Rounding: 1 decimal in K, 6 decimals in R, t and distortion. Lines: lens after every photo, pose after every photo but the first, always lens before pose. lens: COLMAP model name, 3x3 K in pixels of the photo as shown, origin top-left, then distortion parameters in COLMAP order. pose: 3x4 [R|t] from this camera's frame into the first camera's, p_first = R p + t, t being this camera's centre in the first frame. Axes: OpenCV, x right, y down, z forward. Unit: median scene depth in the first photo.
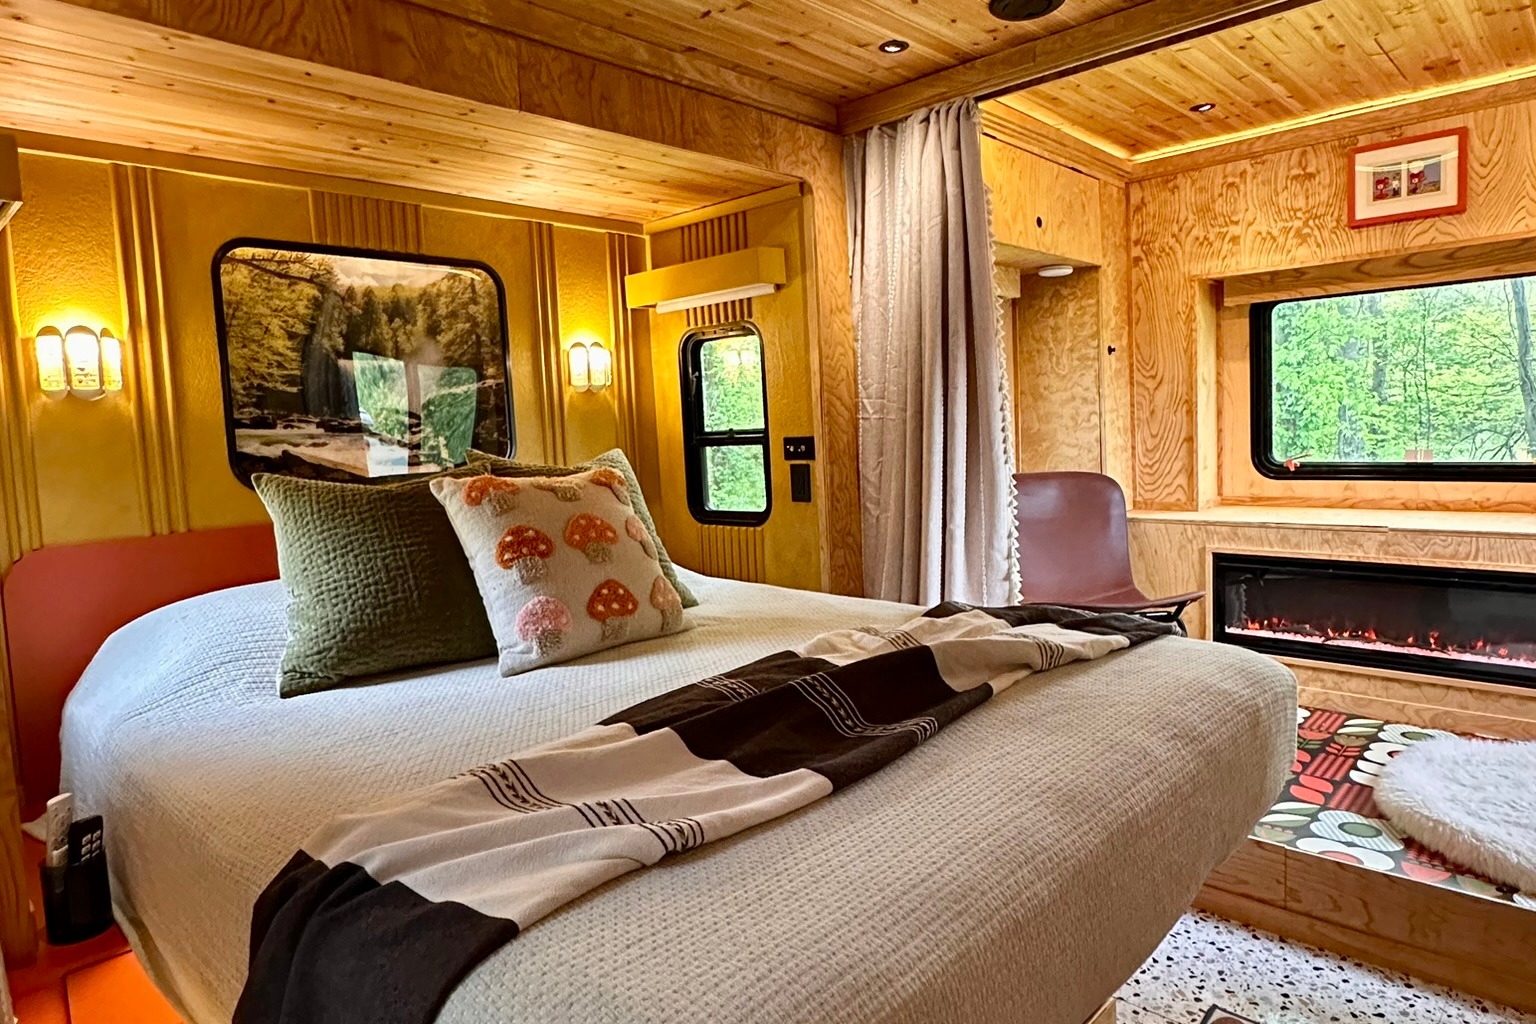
lens RADIAL K [[929.6, 0, 778.1], [0, 929.6, 489.7], [0, 0, 1]] dist [-0.006208, 0.003346]
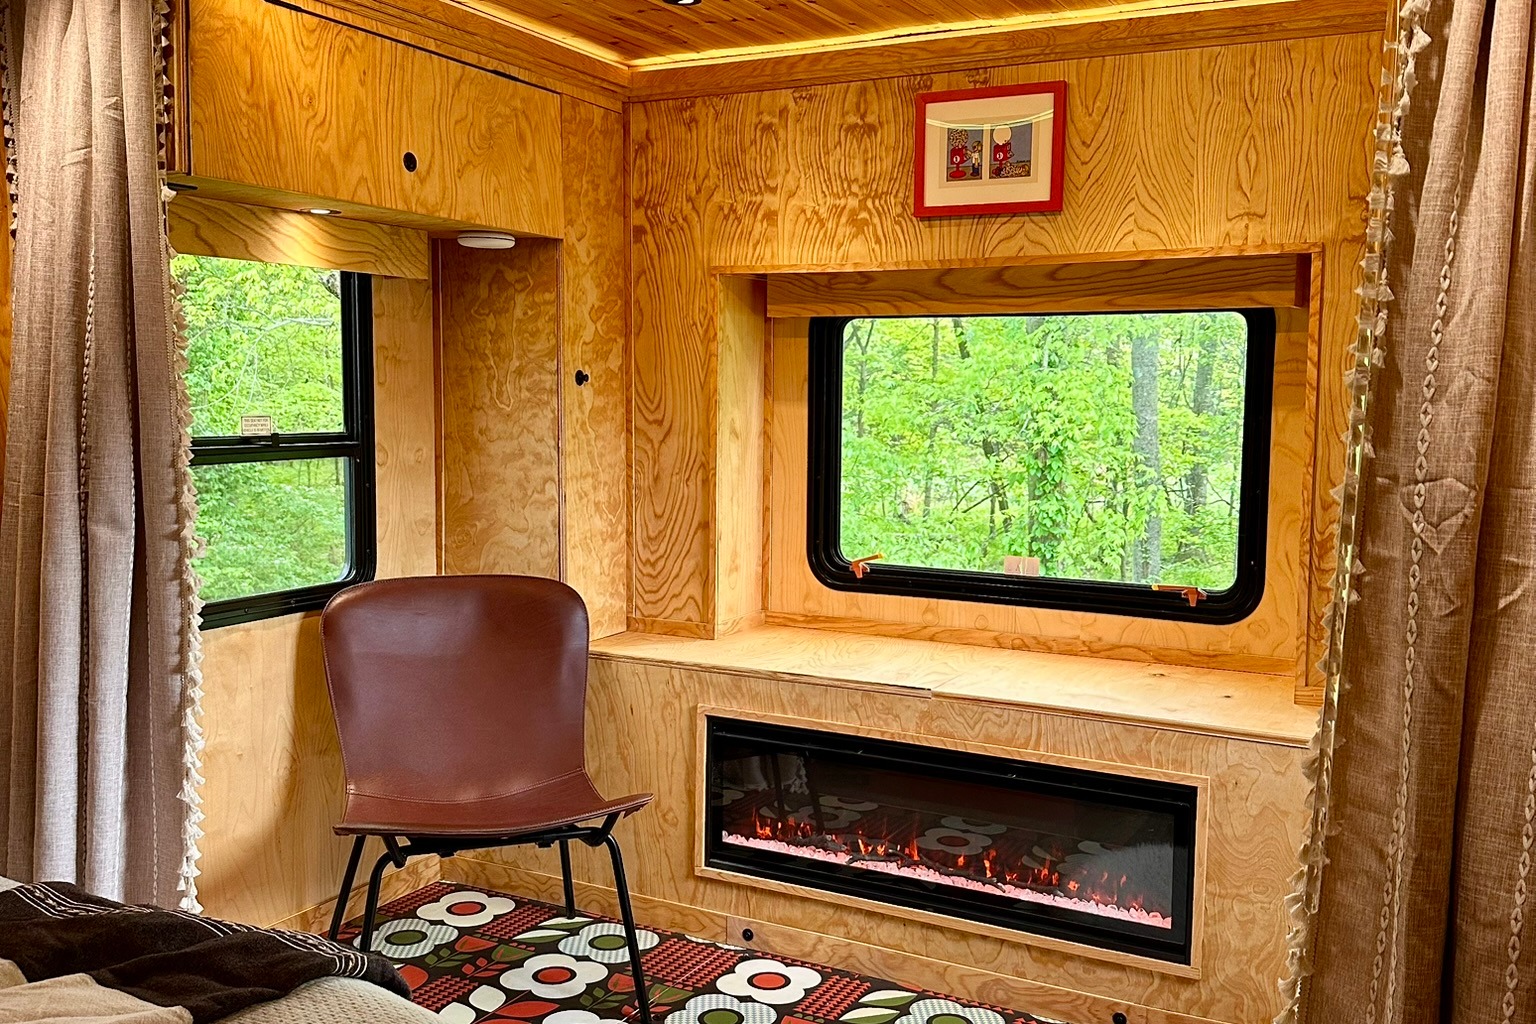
lens RADIAL K [[1411.1, 0, 770.8], [0, 1411.1, 515.2], [0, 0, 1]] dist [0.184145, -0.430954]
pose [[0.963160, 0.030843, 0.267155, 0.246529], [-0.034345, 0.999374, 0.008443, -0.076563], [-0.266728, -0.017307, 0.963617, 0.066228]]
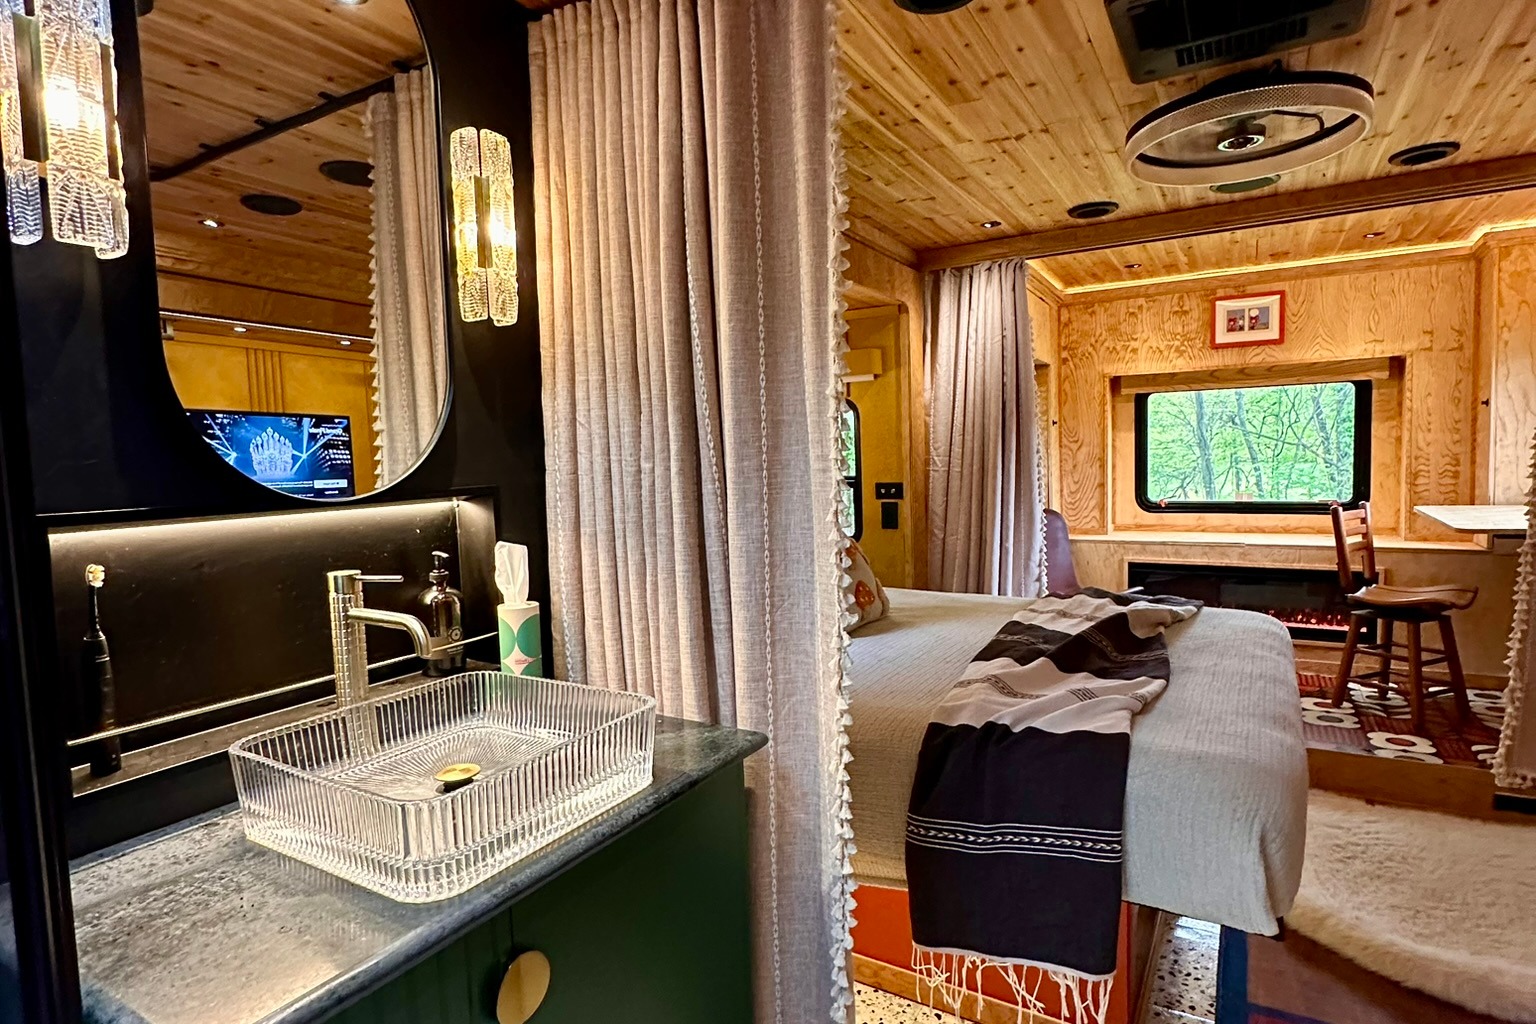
lens RADIAL K [[814.9, 0, 769.3], [0, 814.9, 509.2], [0, 0, 1]] dist [-0.003684, 0.001094]
pose [[0.977071, 0.000060, 0.212914, -0.362973], [0.003175, 0.999885, -0.014848, 0.000799], [-0.212891, 0.015184, 0.976958, -0.144903]]
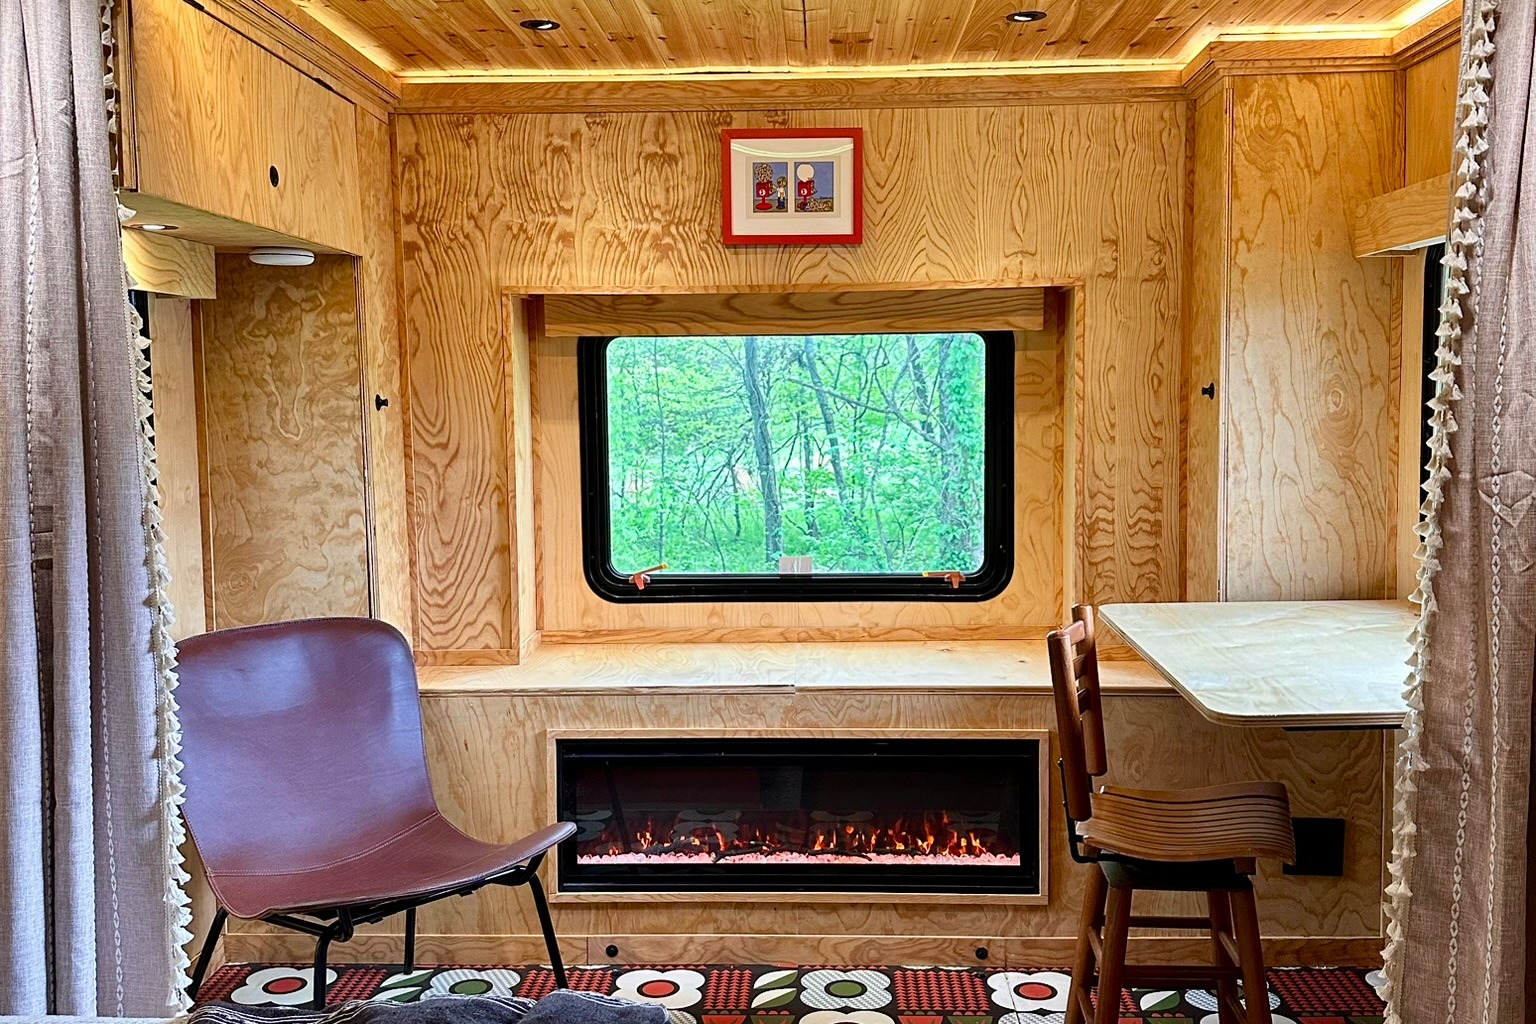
lens RADIAL K [[1414.1, 0, 786.4], [0, 1414.1, 505.6], [0, 0, 1]] dist [0.187583, -0.420591]
pose [[0.752194, -0.020598, 0.658620, -0.043217], [0.027264, 0.999628, 0.000124, -0.084570], [-0.658378, 0.017864, 0.752476, 0.172961]]
